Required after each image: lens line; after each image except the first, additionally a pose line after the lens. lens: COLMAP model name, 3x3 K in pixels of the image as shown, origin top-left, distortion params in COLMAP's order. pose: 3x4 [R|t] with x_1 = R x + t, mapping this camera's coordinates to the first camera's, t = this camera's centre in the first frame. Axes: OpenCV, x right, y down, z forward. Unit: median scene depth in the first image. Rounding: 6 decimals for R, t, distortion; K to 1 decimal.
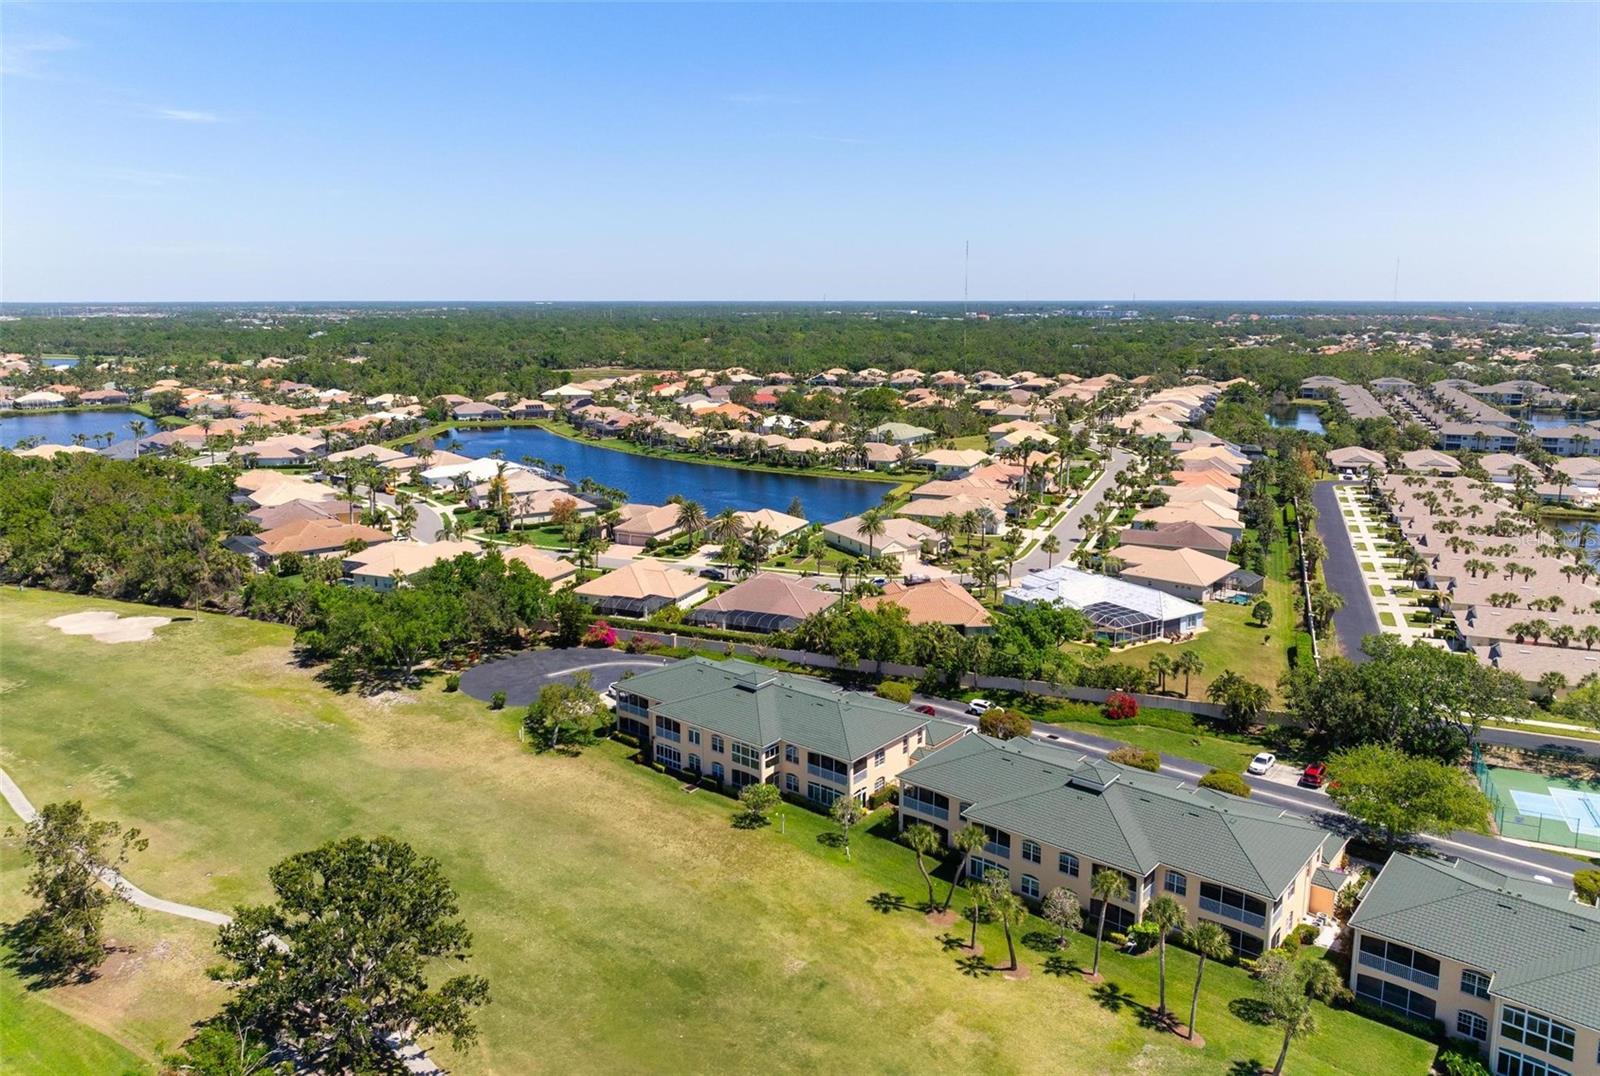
lens RADIAL K [[1135.4, 0, 800.0], [0, 1135.4, 538.0], [0, 0, 1]] dist [-0.003910, -0.003340]
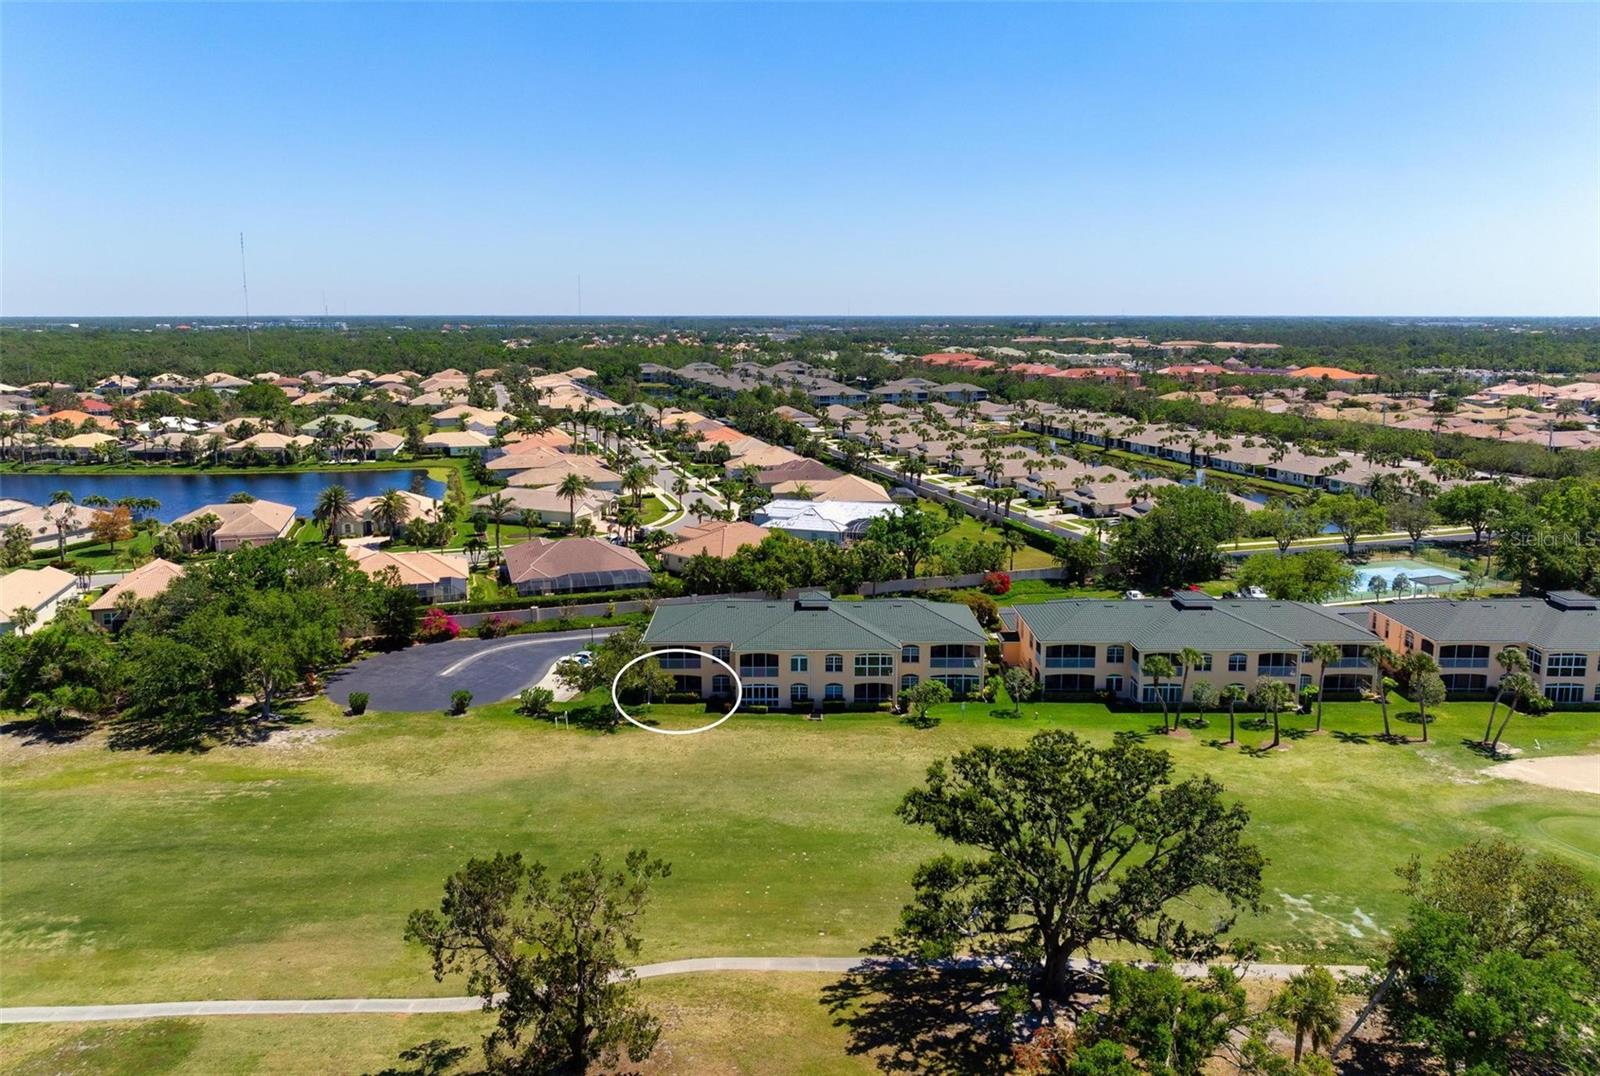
lens RADIAL K [[1135.4, 0, 800.0], [0, 1135.4, 538.0], [0, 0, 1]] dist [-0.003910, -0.003340]
pose [[0.758780, -0.123059, 0.639617, -0.552717], [0.132695, 0.990602, 0.033171, 0.033816], [-0.637687, 0.059705, 0.767978, 0.225483]]
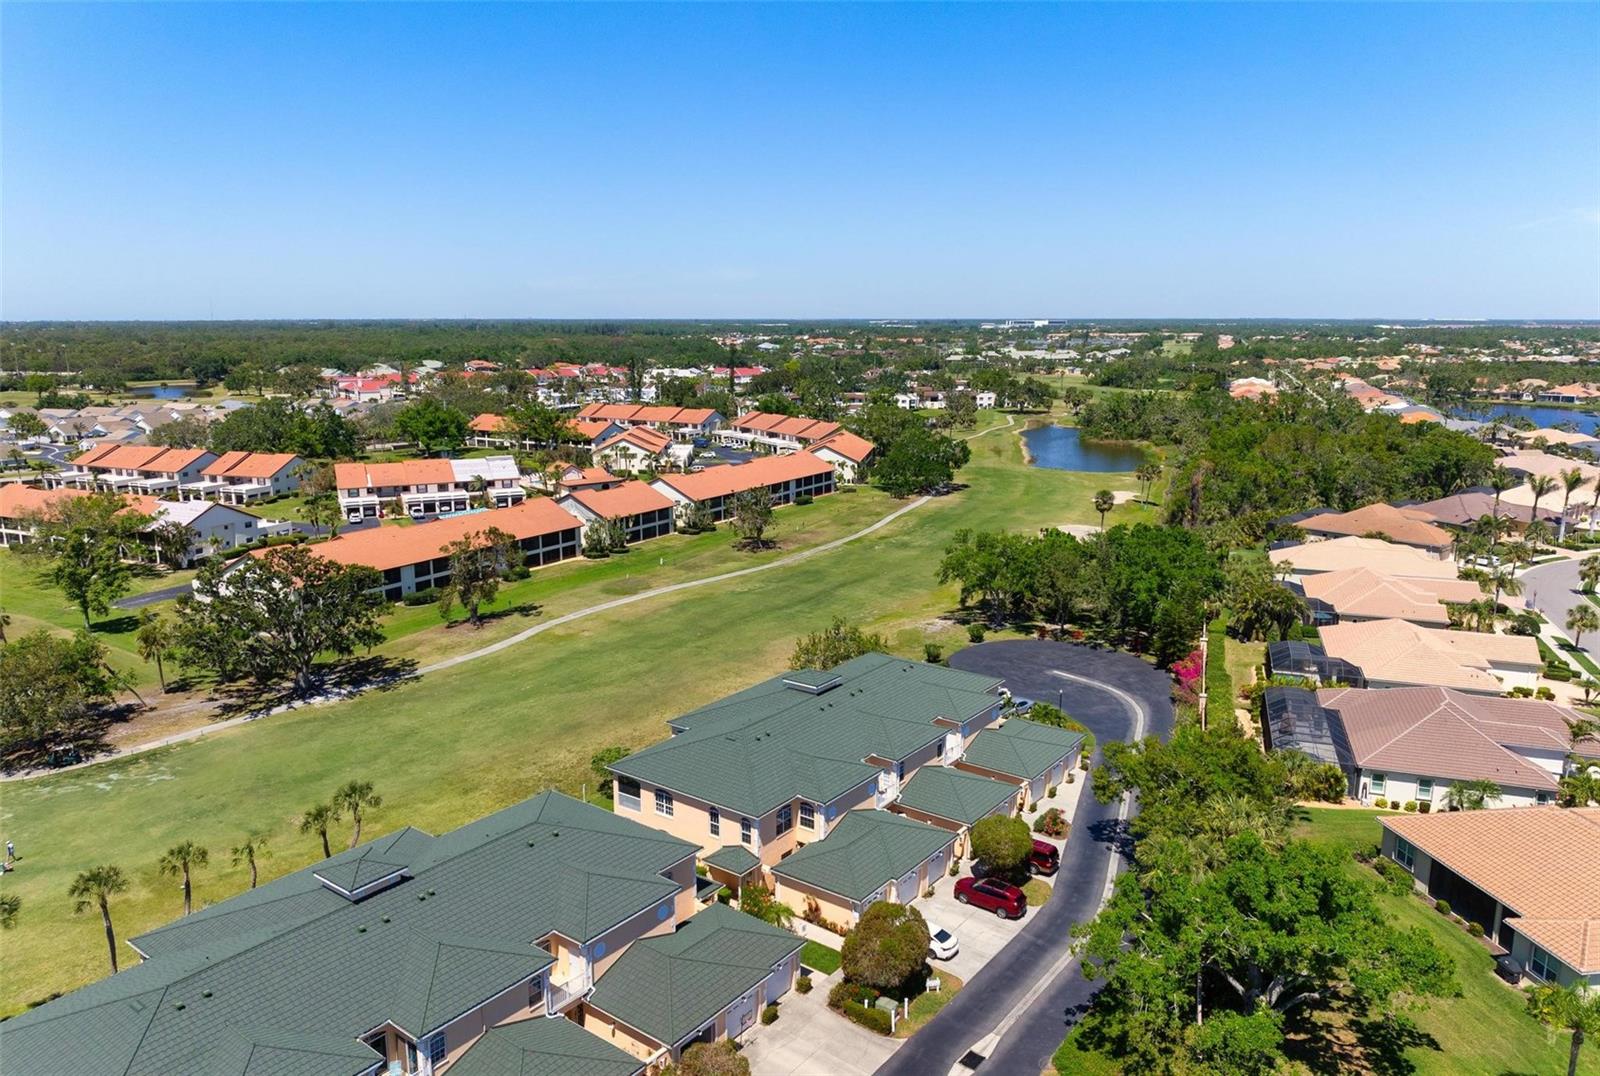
lens RADIAL K [[1111.1, 0, 803.6], [0, 1111.1, 523.8], [0, 0, 1]] dist [0.016524, -0.037525]
pose [[0.059284, 0.188707, -0.980242, 0.560606], [-0.213198, 0.961706, 0.172244, -0.084848], [0.975209, 0.198774, 0.097245, 0.762947]]
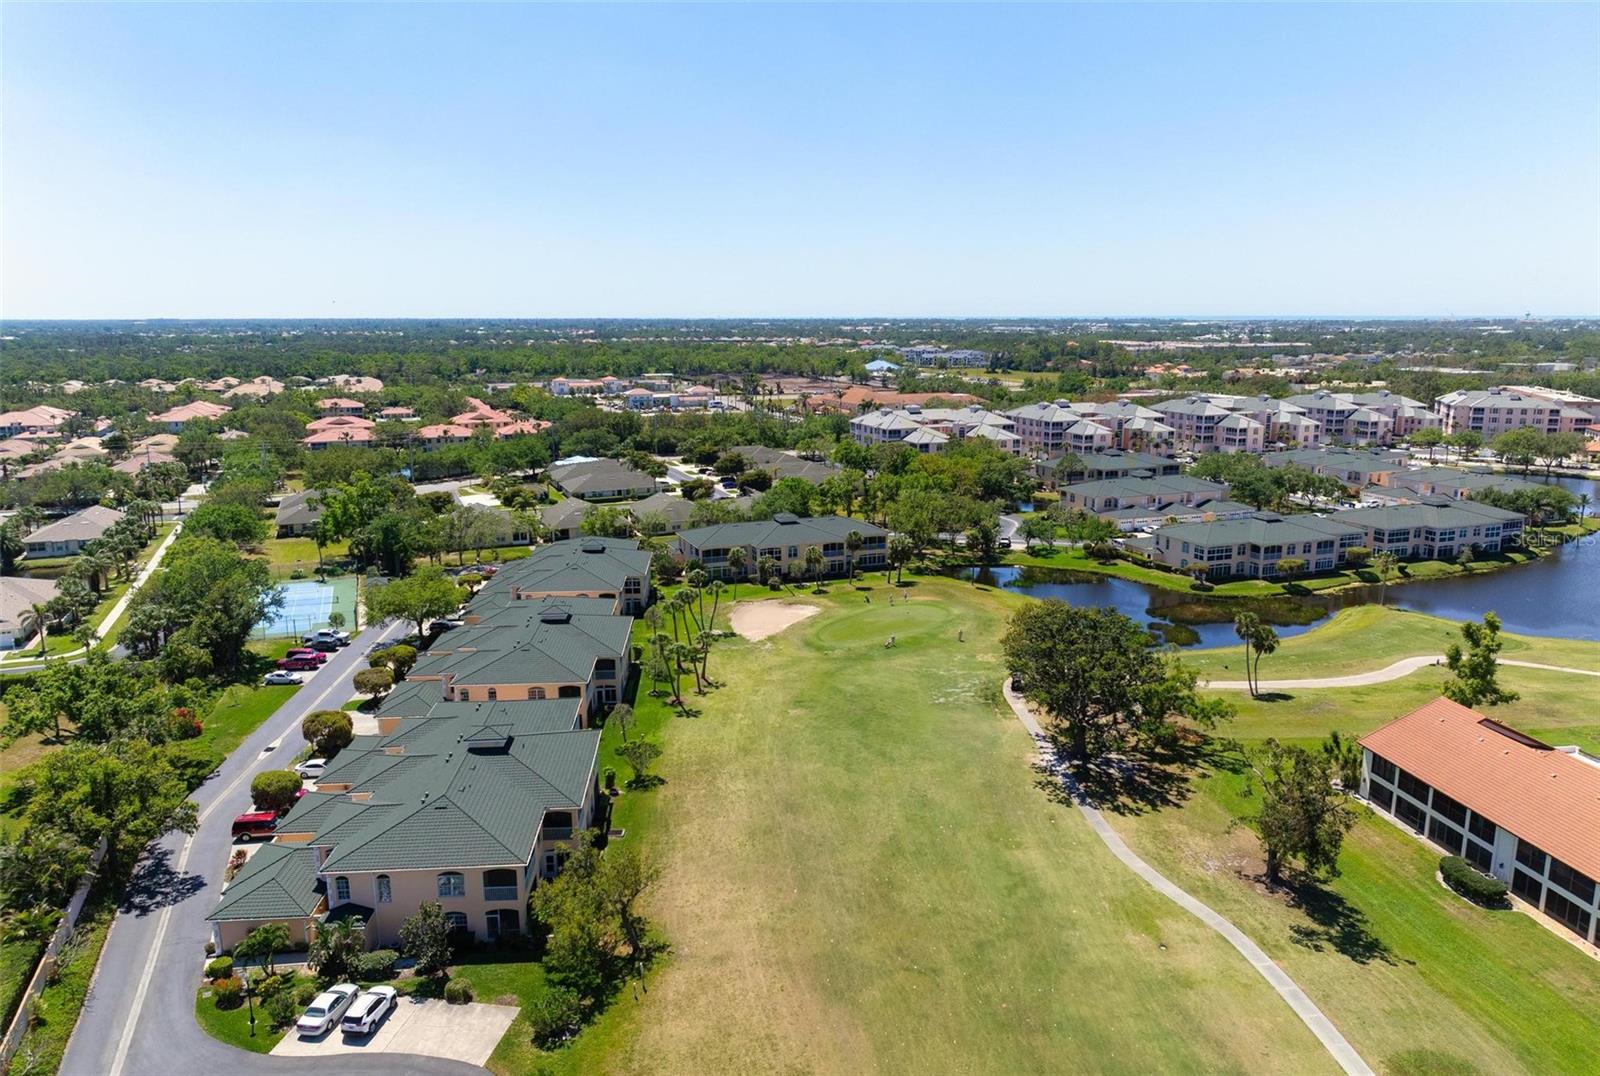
lens RADIAL K [[1135.4, 0, 800.0], [0, 1135.4, 538.0], [0, 0, 1]] dist [-0.003910, -0.003340]
pose [[-0.699161, -0.130057, 0.703036, -0.603968], [0.161446, 0.929199, 0.332452, -0.191098], [-0.696498, 0.345940, -0.628662, 1.093121]]
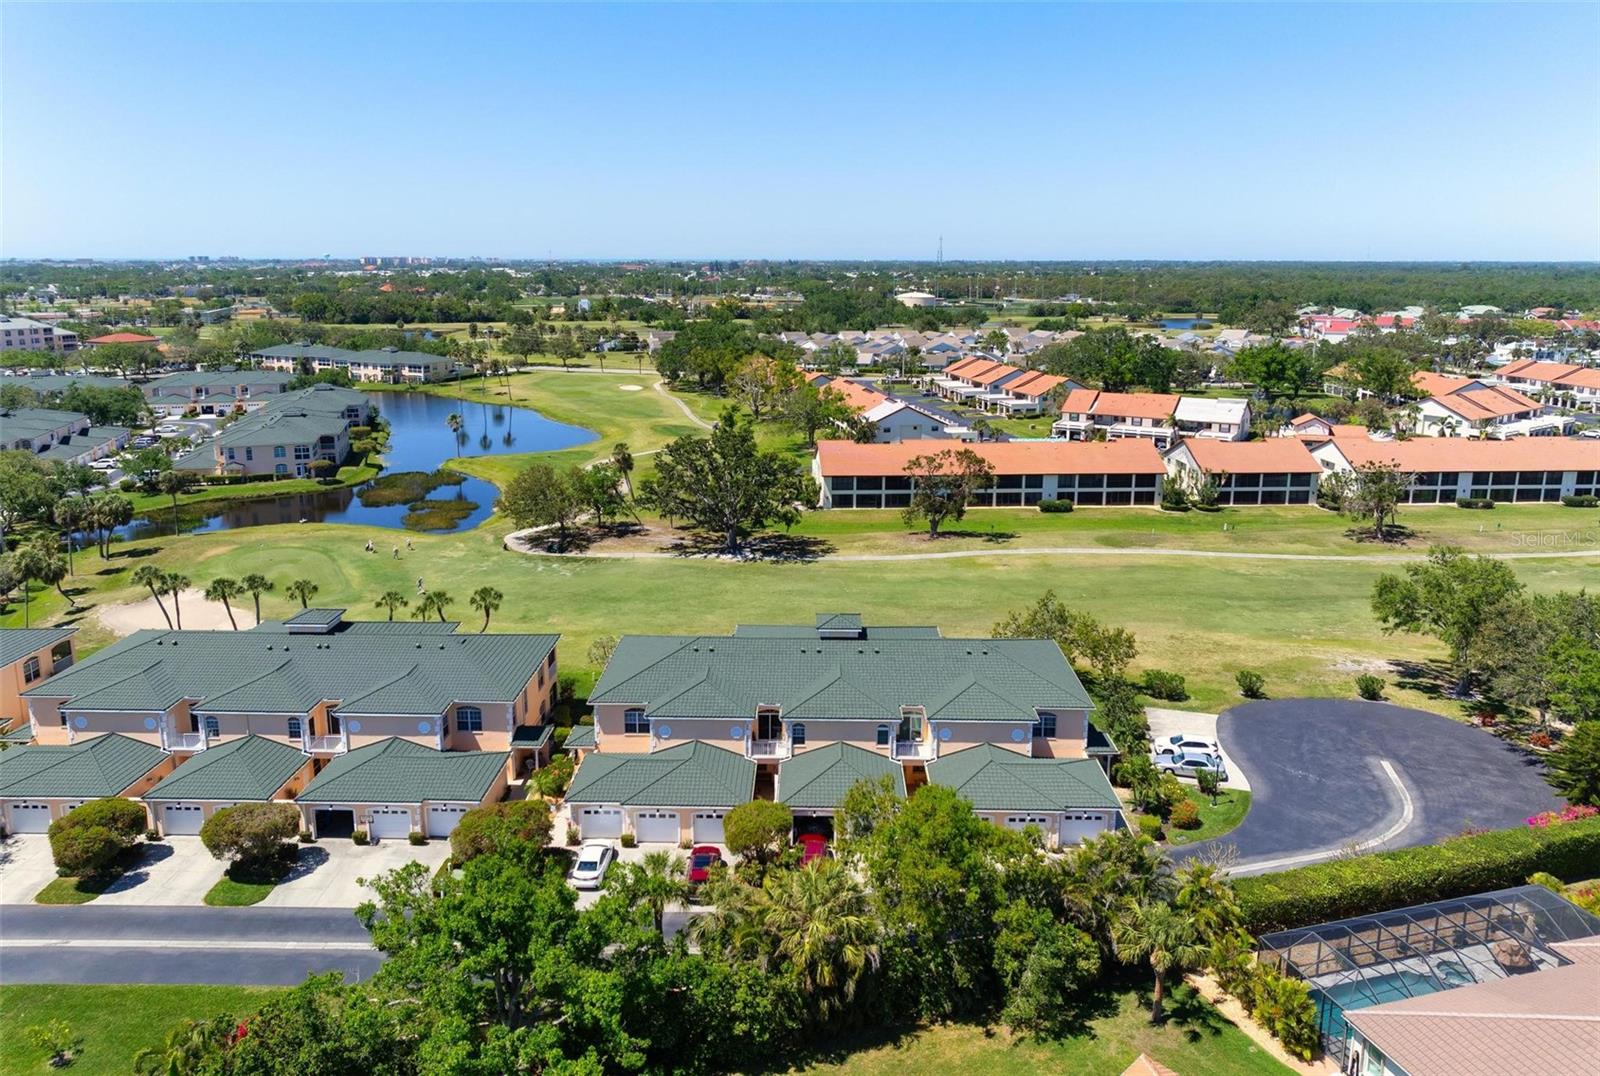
lens RADIAL K [[1111.1, 0, 803.6], [0, 1111.1, 523.8], [0, 0, 1]] dist [0.016524, -0.037525]
pose [[-0.770477, 0.153030, -0.618827, 0.335157], [-0.134692, 0.909761, 0.392675, -0.167221], [0.623076, 0.385898, -0.680338, 1.204989]]
